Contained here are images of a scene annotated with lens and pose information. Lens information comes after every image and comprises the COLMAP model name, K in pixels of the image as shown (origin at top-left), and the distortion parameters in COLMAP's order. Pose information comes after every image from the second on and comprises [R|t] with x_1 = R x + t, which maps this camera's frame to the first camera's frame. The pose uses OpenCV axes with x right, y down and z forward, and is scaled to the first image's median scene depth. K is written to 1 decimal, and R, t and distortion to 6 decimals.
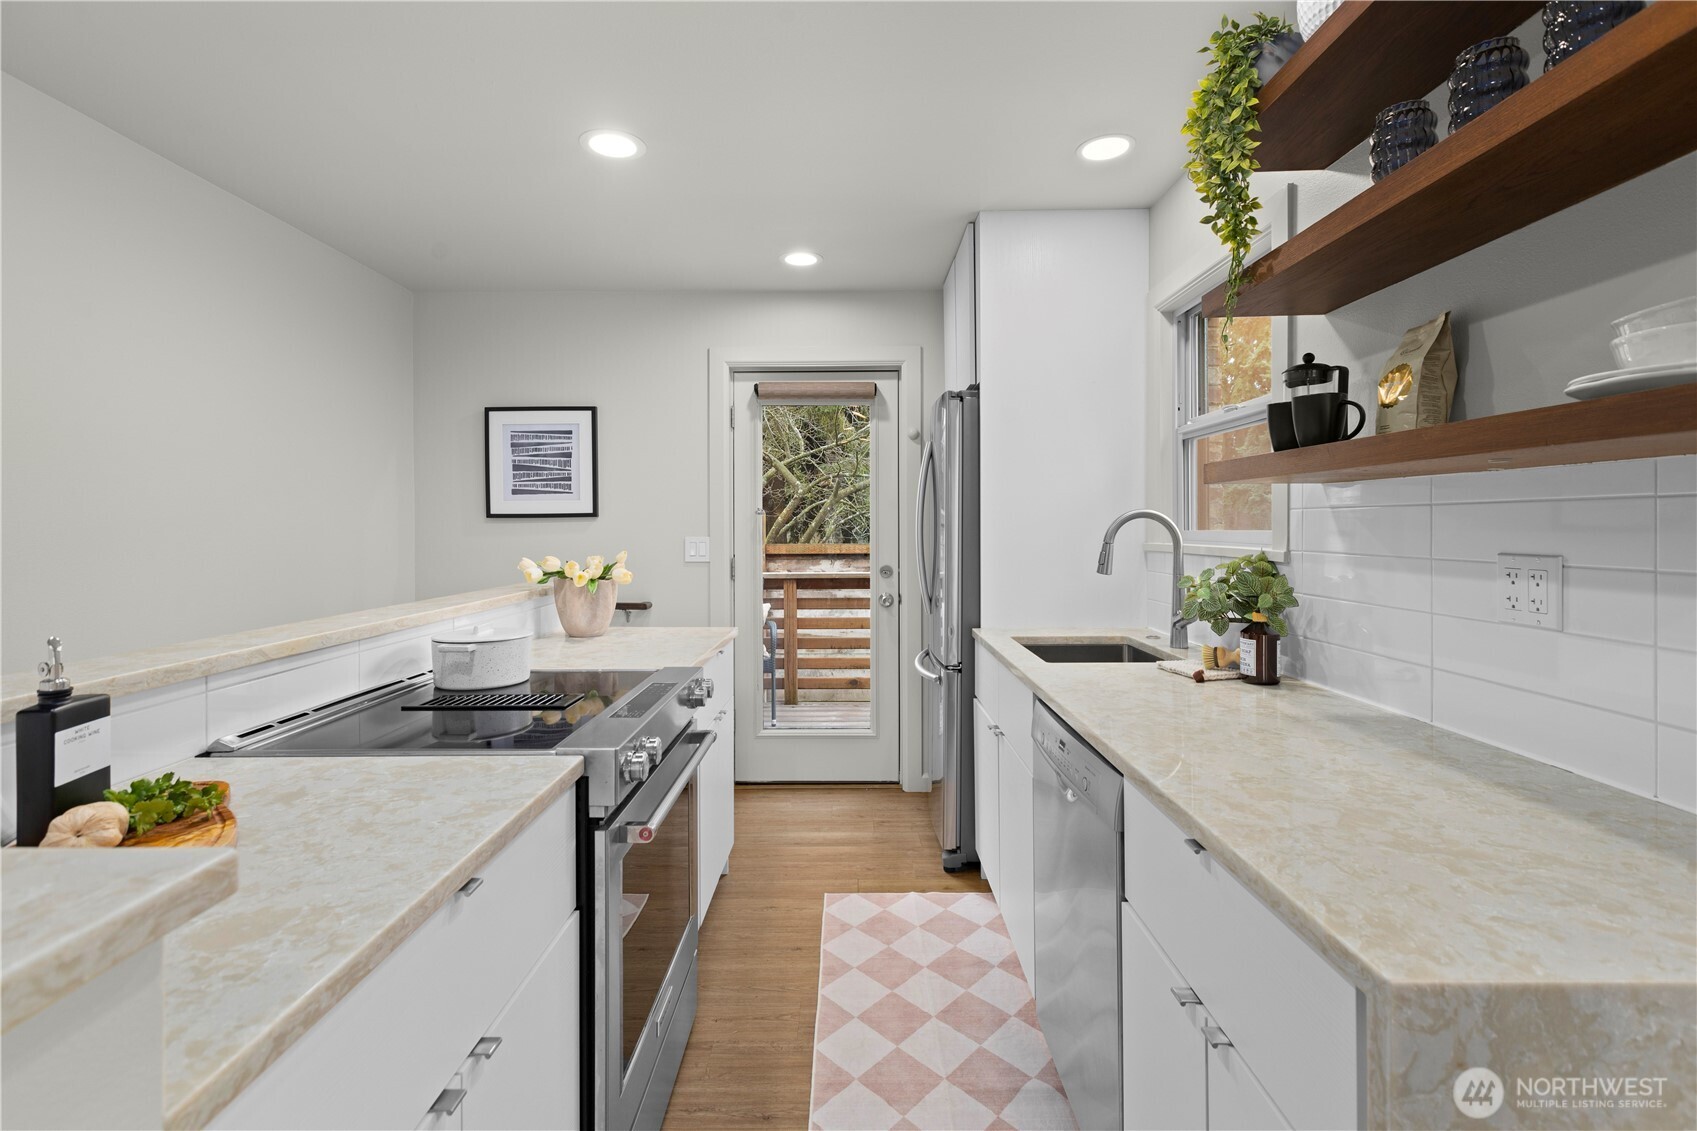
lens RADIAL K [[765.4, 0, 859.8], [0, 765.4, 525.2], [0, 0, 1]] dist [-0.001756, 0.001376]
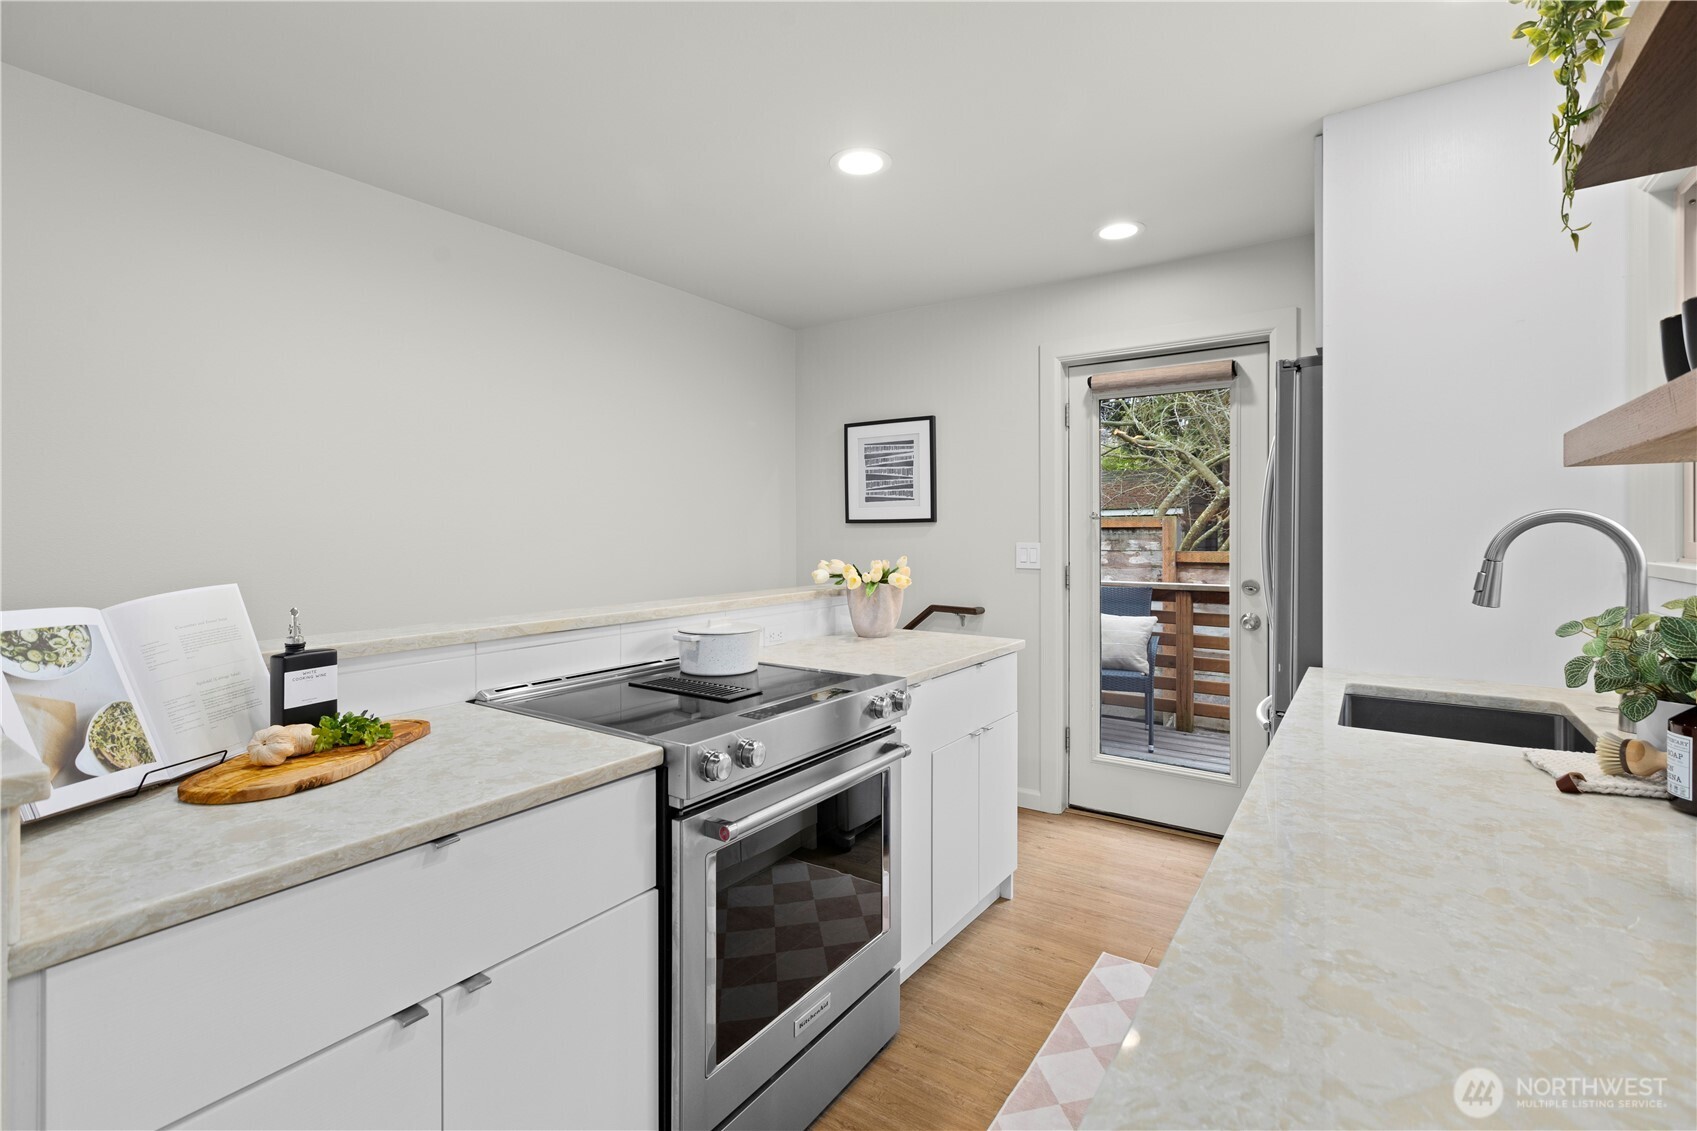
lens RADIAL K [[765.4, 0, 864.4], [0, 765.4, 531.4], [0, 0, 1]] dist [-0.001756, 0.001376]
pose [[0.829901, 0.004366, -0.557894, 0.218451], [-0.002457, 0.999988, 0.004170, -0.003348], [0.557906, -0.002090, 0.829902, 0.123318]]
